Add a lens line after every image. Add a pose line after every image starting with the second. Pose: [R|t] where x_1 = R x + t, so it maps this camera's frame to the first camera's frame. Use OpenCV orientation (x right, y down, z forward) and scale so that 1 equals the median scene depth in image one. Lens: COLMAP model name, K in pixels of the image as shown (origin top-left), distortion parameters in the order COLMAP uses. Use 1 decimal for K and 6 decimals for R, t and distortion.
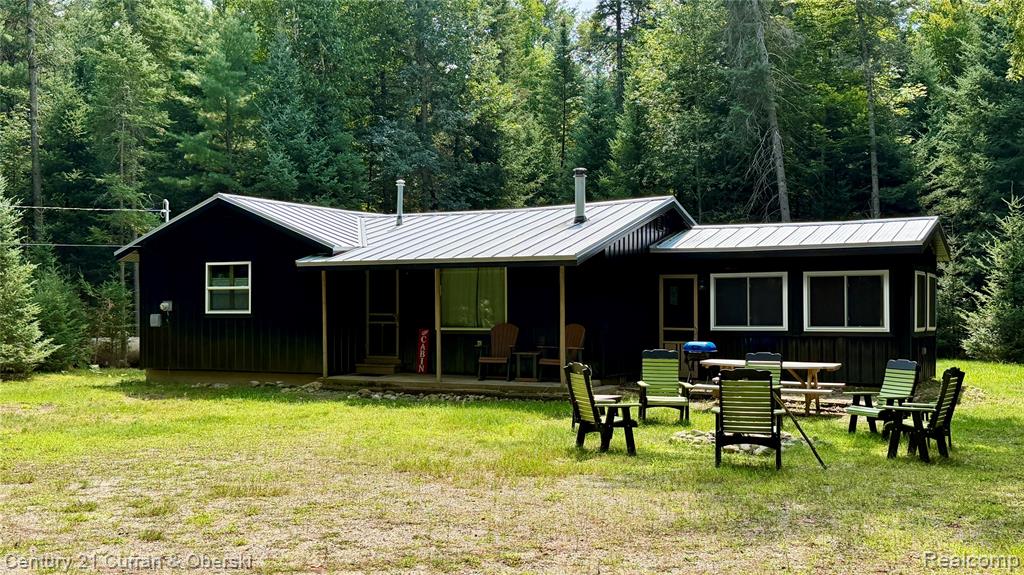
lens RADIAL K [[1085.9, 0, 512.0], [0, 1085.9, 287.5], [0, 0, 1]] dist [0.069942, -0.006022]
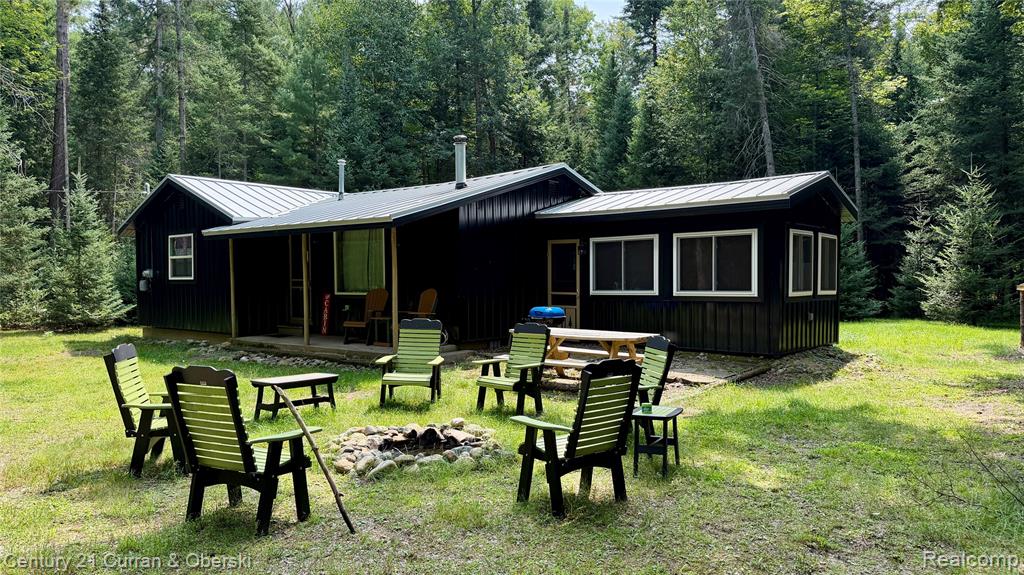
lens RADIAL K [[708.9, 0, 531.3], [0, 708.9, 289.1], [0, 0, 1]] dist [0.091356, -0.155713]
pose [[0.981426, -0.001288, -0.191836, 0.245435], [0.008137, 0.999357, 0.034919, 0.010622], [0.191667, -0.035832, 0.980806, 0.337902]]
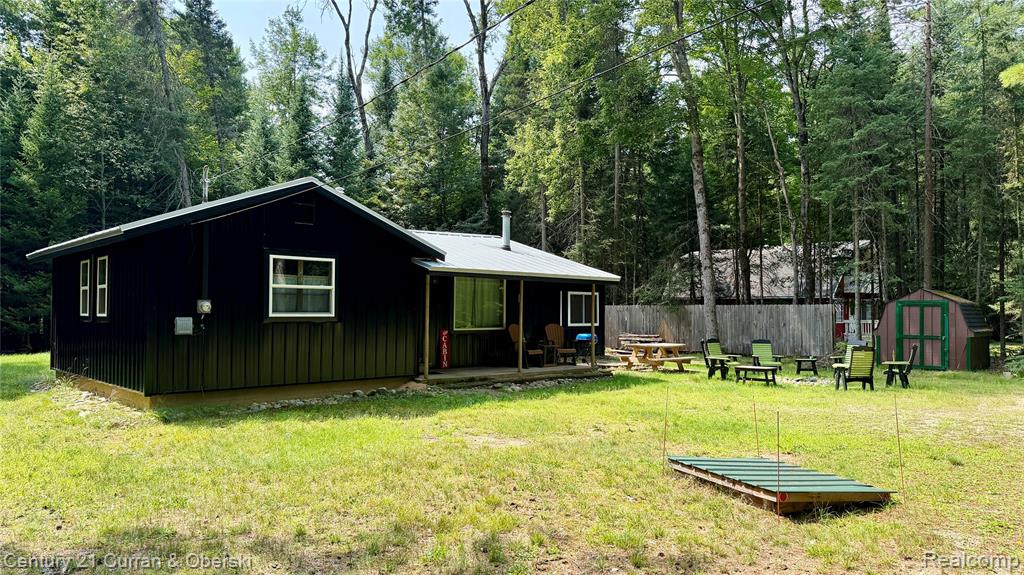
lens RADIAL K [[708.9, 0, 531.3], [0, 708.9, 289.1], [0, 0, 1]] dist [0.091356, -0.155713]
pose [[0.303889, 0.034353, 0.952088, -0.750948], [-0.028486, 0.999231, -0.026962, 0.012365], [-0.952281, -0.018928, 0.304634, 0.665196]]
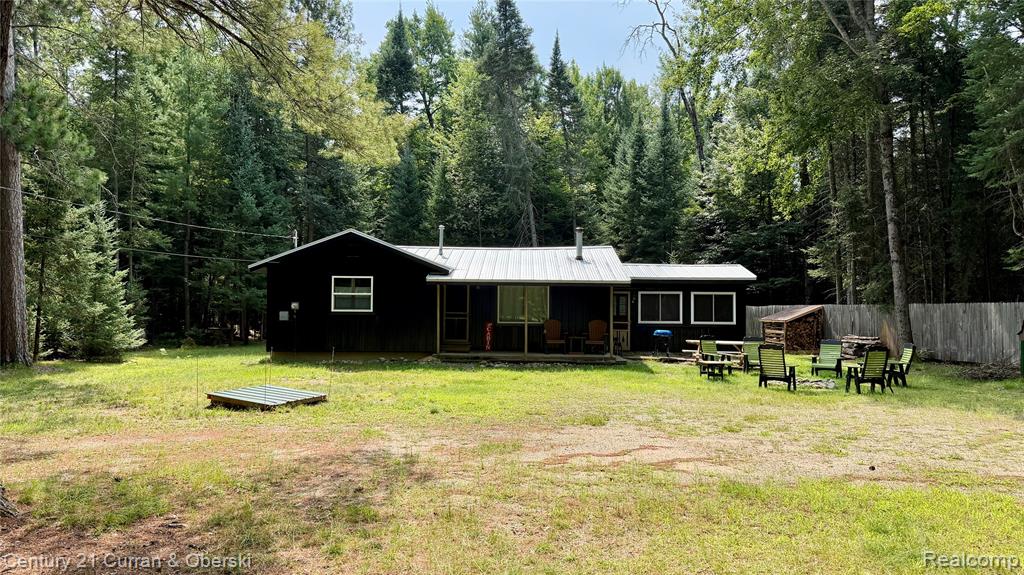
lens RADIAL K [[708.9, 0, 531.3], [0, 708.9, 289.1], [0, 0, 1]] dist [0.091356, -0.155713]
pose [[0.884849, 0.022093, 0.465354, -0.496287], [-0.020257, 0.999755, -0.008948, -0.002553], [-0.465438, -0.001509, 0.885079, 0.052998]]
